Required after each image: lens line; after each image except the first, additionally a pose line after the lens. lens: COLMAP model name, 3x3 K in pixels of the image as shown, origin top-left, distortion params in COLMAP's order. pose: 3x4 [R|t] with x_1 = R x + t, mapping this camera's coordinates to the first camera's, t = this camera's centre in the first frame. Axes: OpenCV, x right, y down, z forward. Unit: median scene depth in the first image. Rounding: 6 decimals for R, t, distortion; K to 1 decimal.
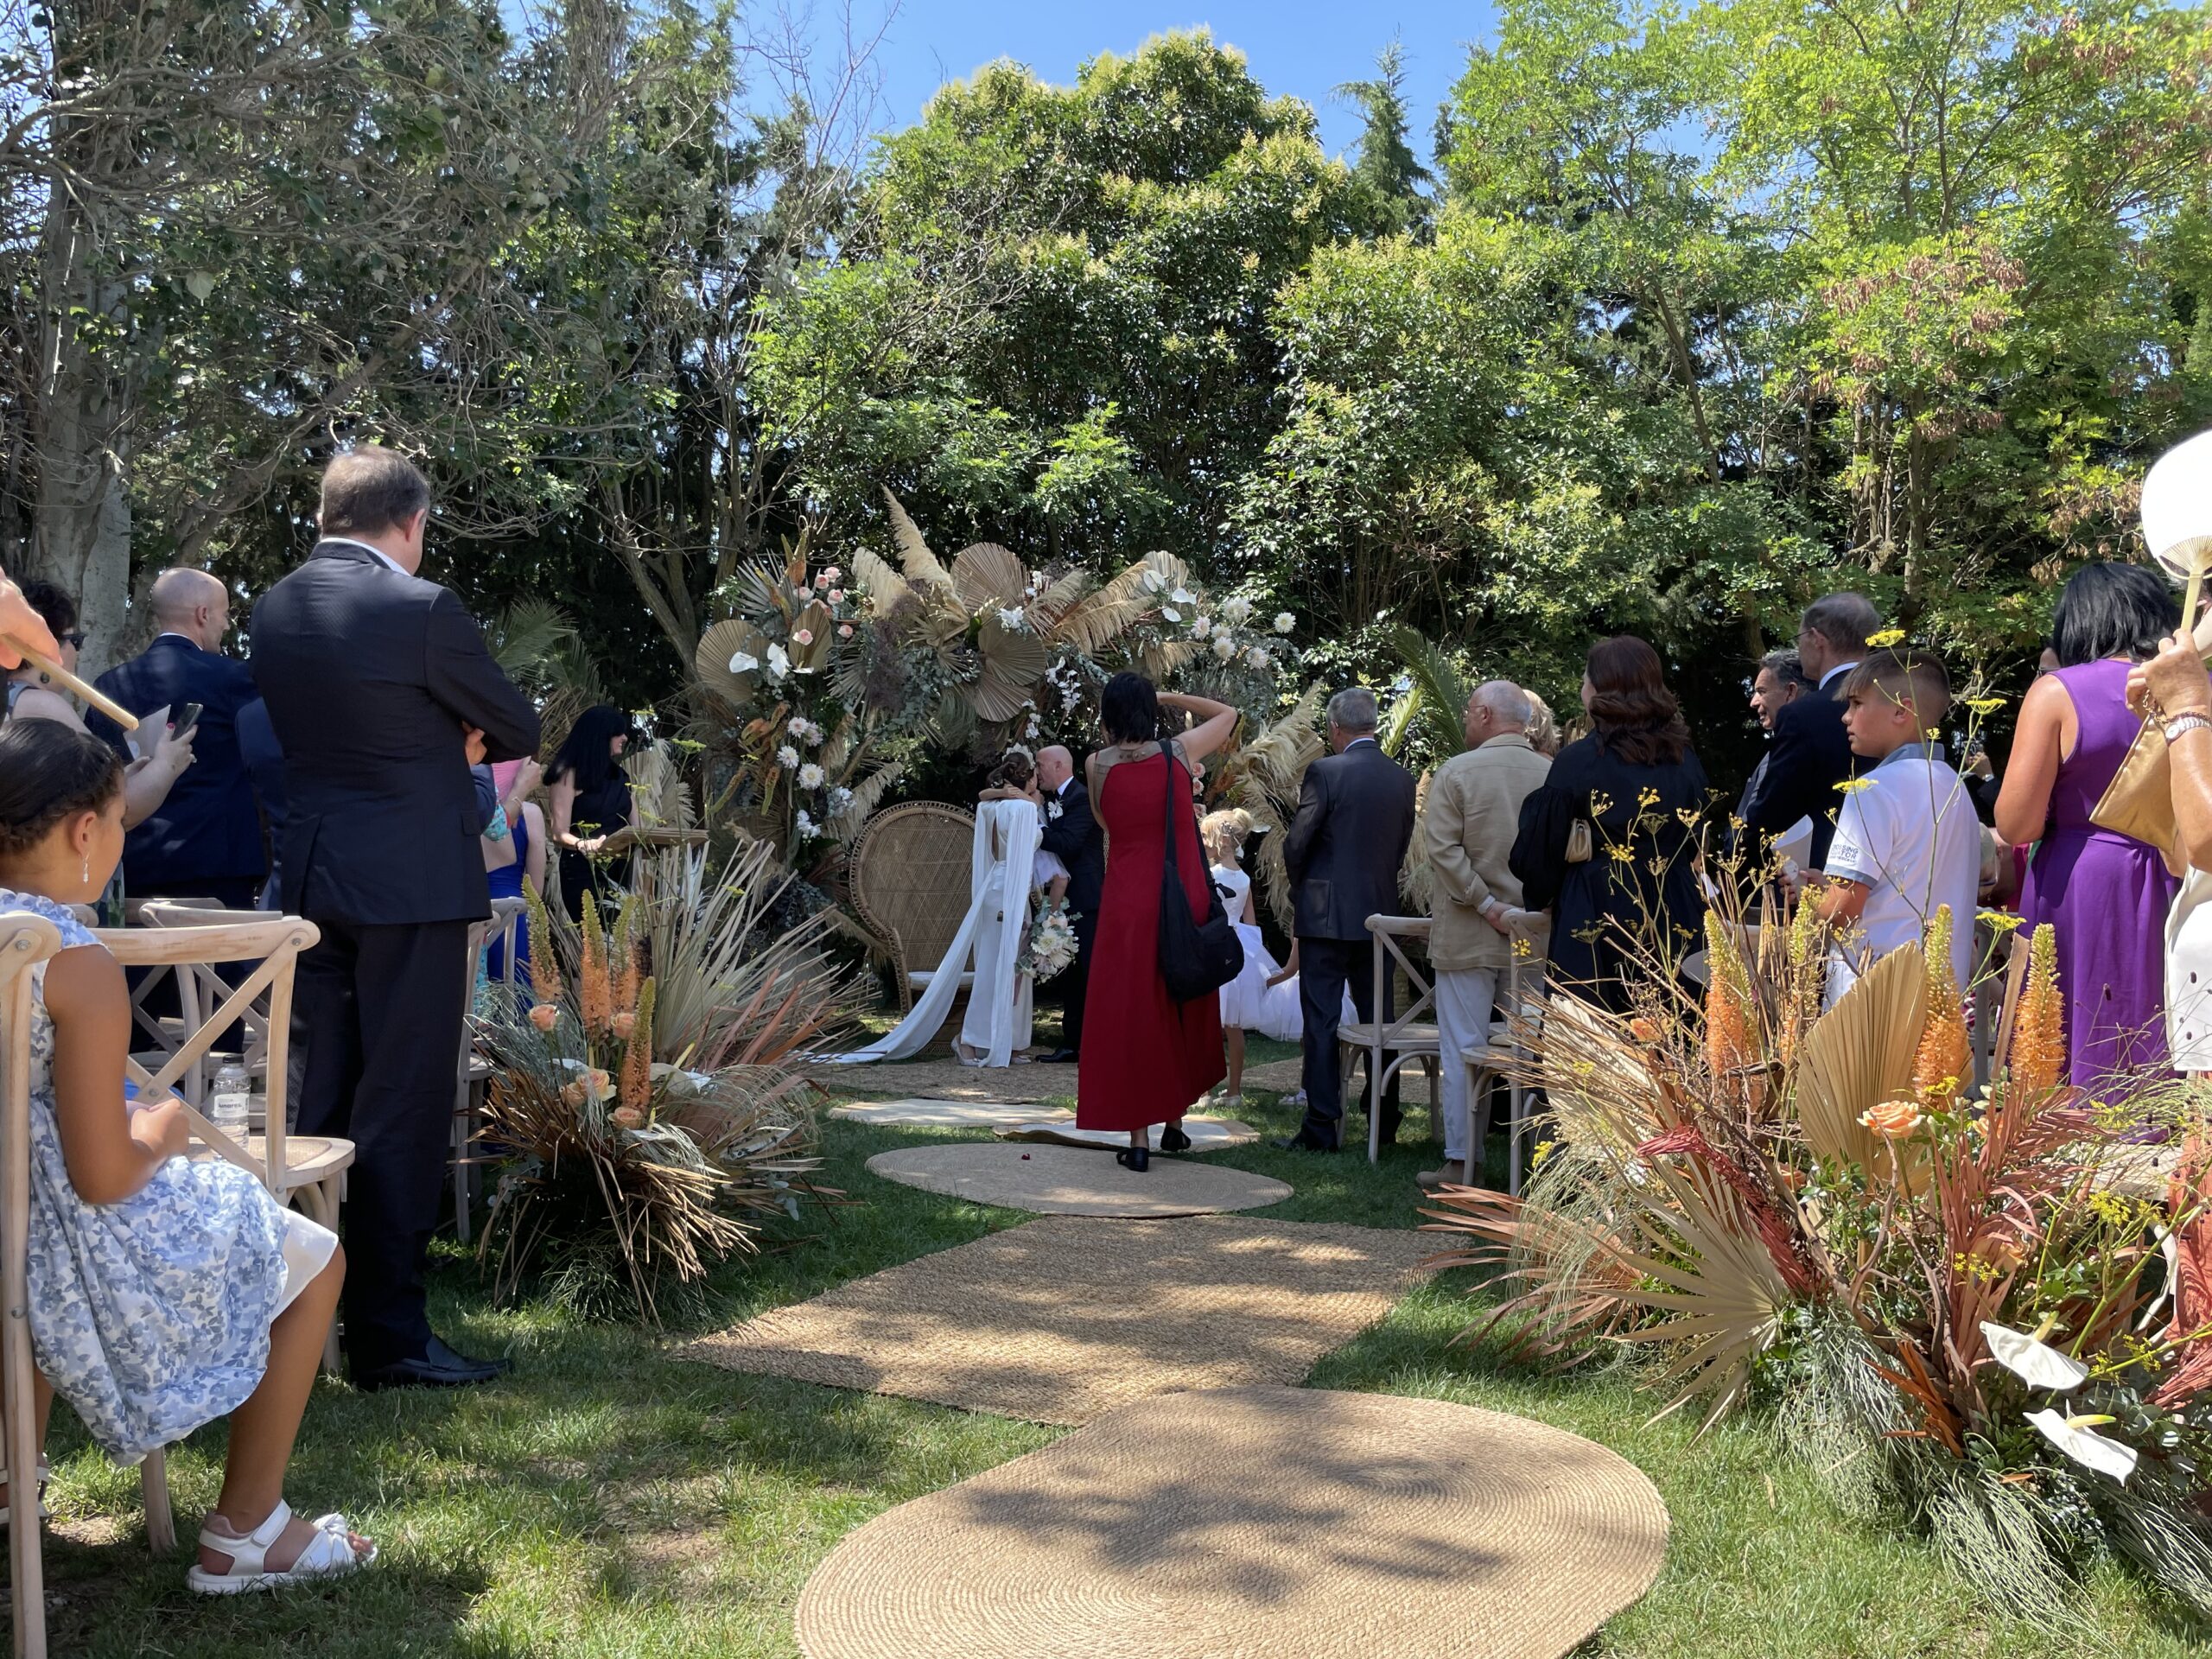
lens RADIAL K [[1565.1, 0, 1140.2], [0, 1565.1, 825.1], [0, 0, 1]] dist [0.066920, -0.097993]
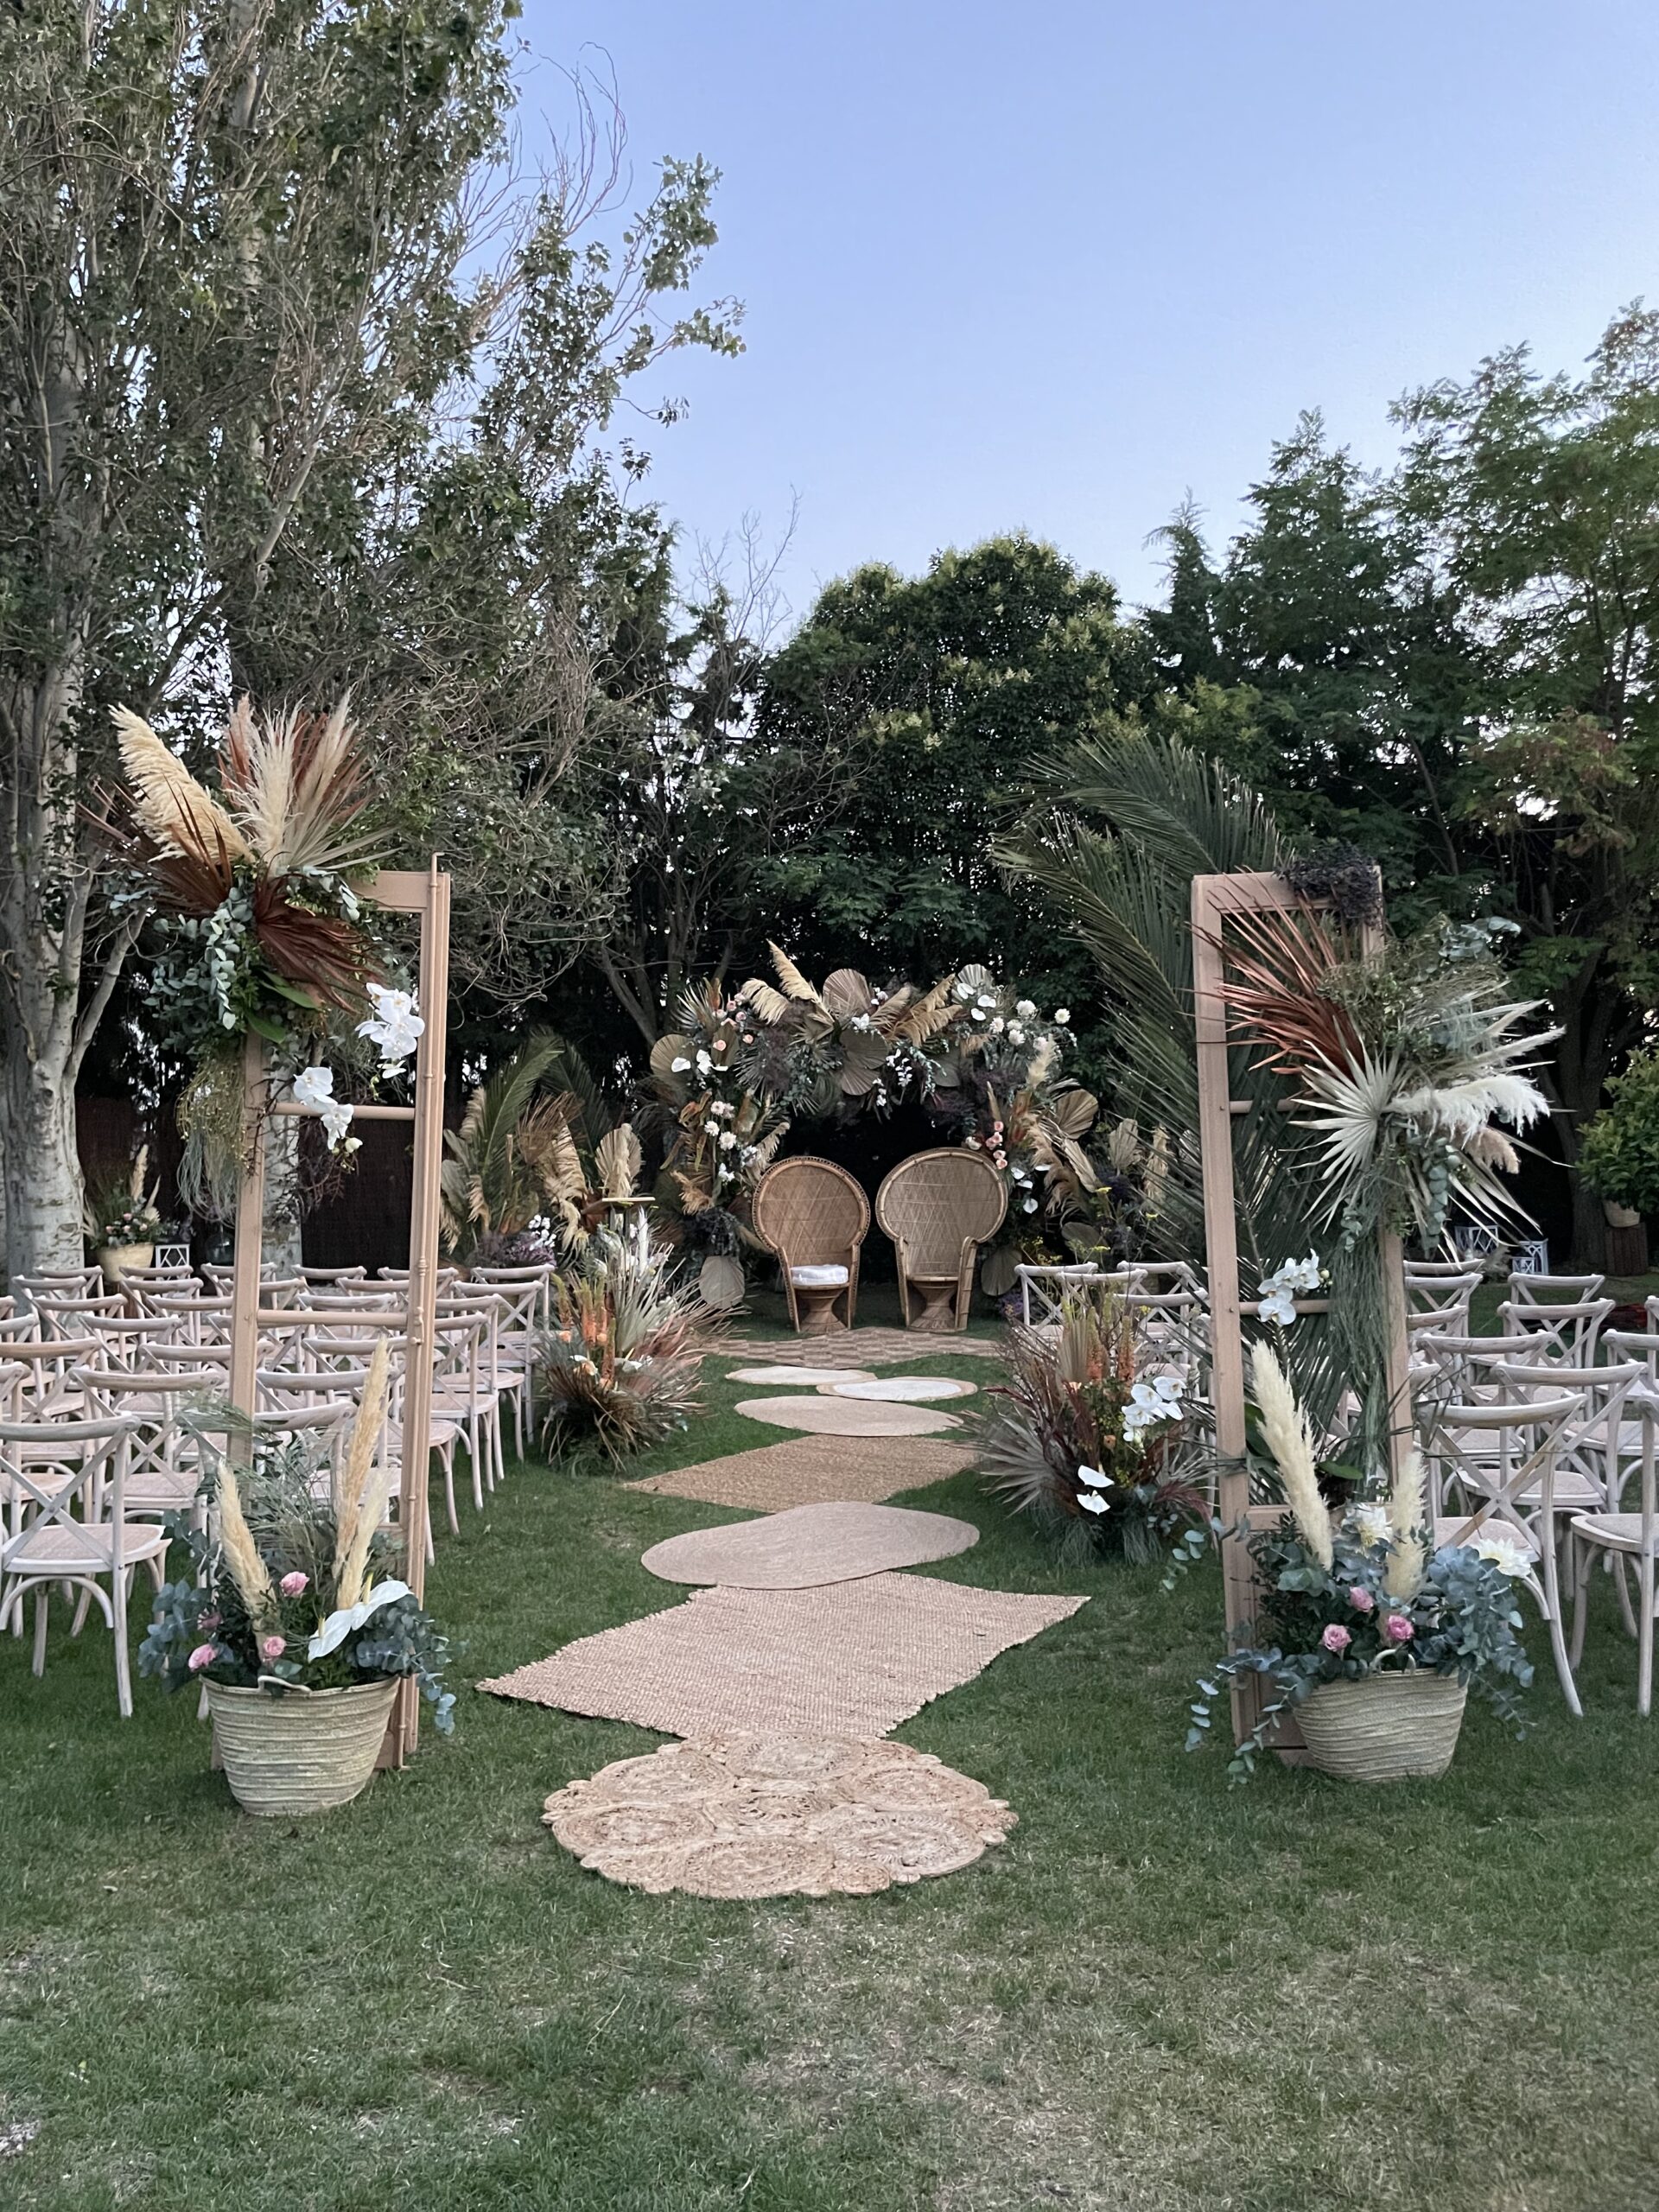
lens RADIAL K [[1612.0, 0, 829.5], [0, 1612.0, 1106.0], [0, 0, 1]] dist [0.078082, -0.102719]
pose [[0.982289, -0.021080, -0.186181, 0.161338], [0.026447, 0.999302, 0.026388, -0.098622], [0.185495, -0.030845, 0.982161, -0.449986]]
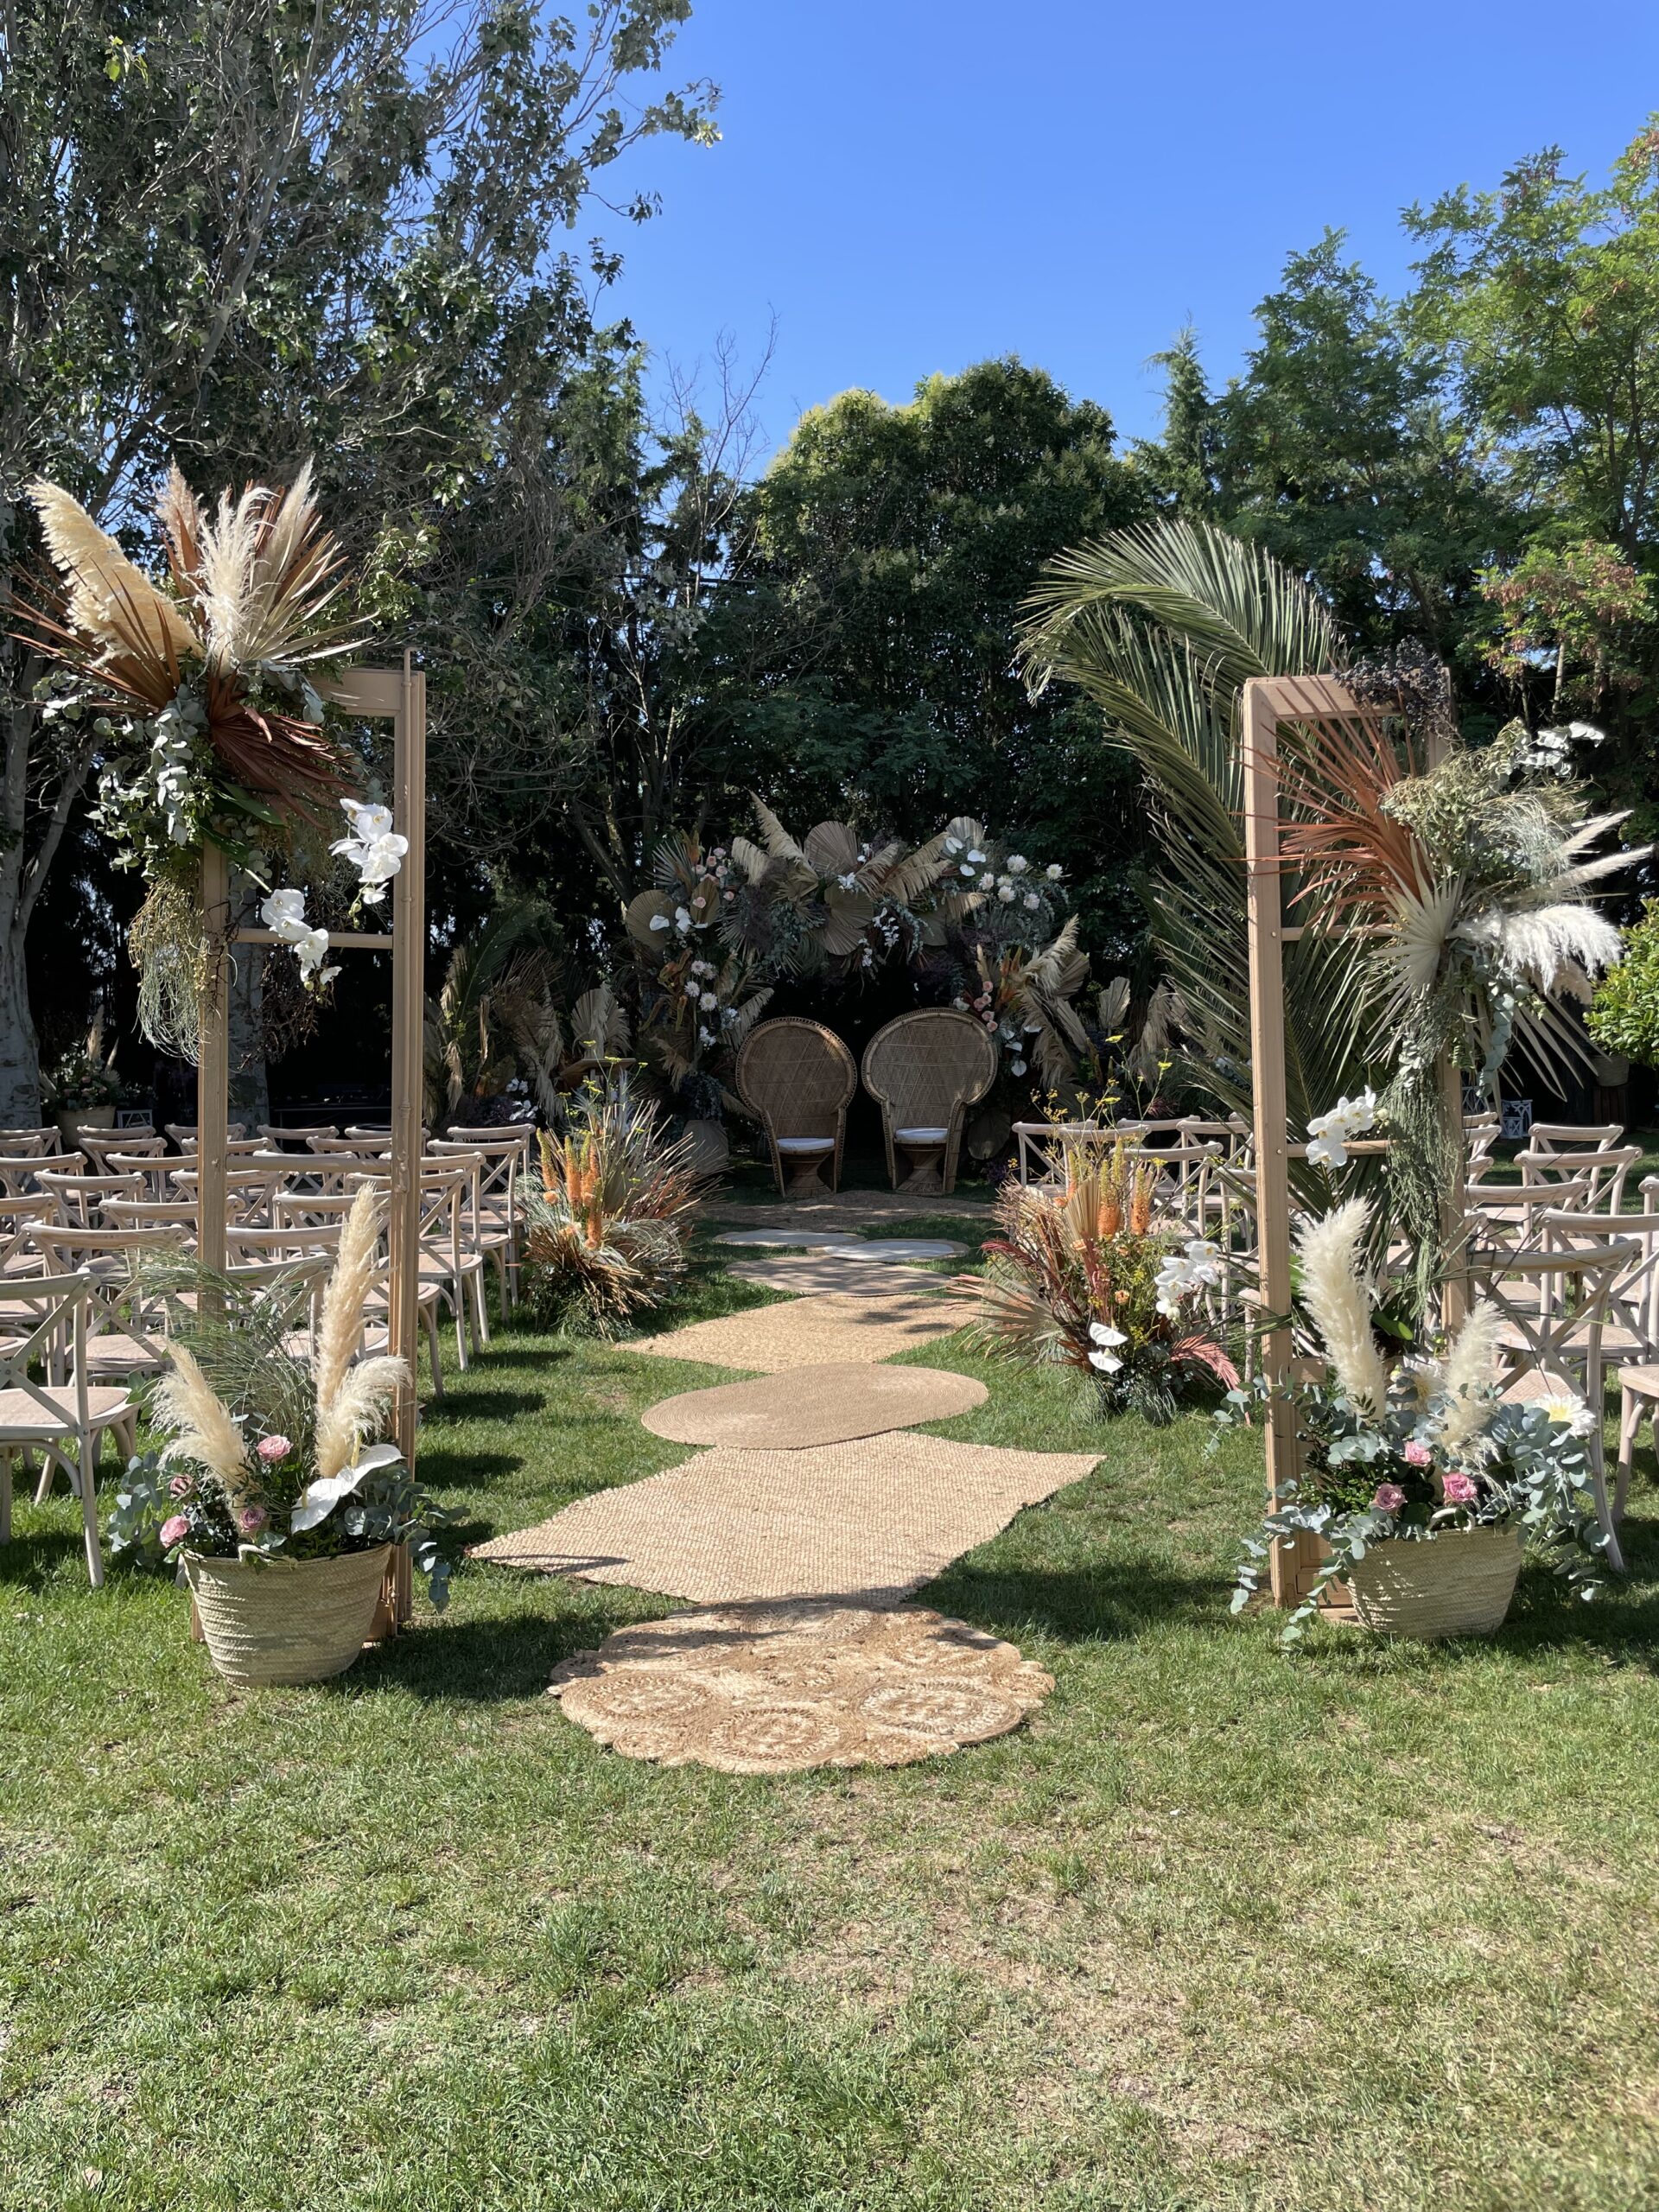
lens RADIAL K [[1612.0, 0, 829.5], [0, 1612.0, 1106.0], [0, 0, 1]] dist [0.078082, -0.102719]
pose [[0.985800, -0.009467, -0.167657, 0.138965], [0.027176, 0.994242, 0.103655, -0.083773], [0.165711, -0.106739, 0.980381, -0.413165]]
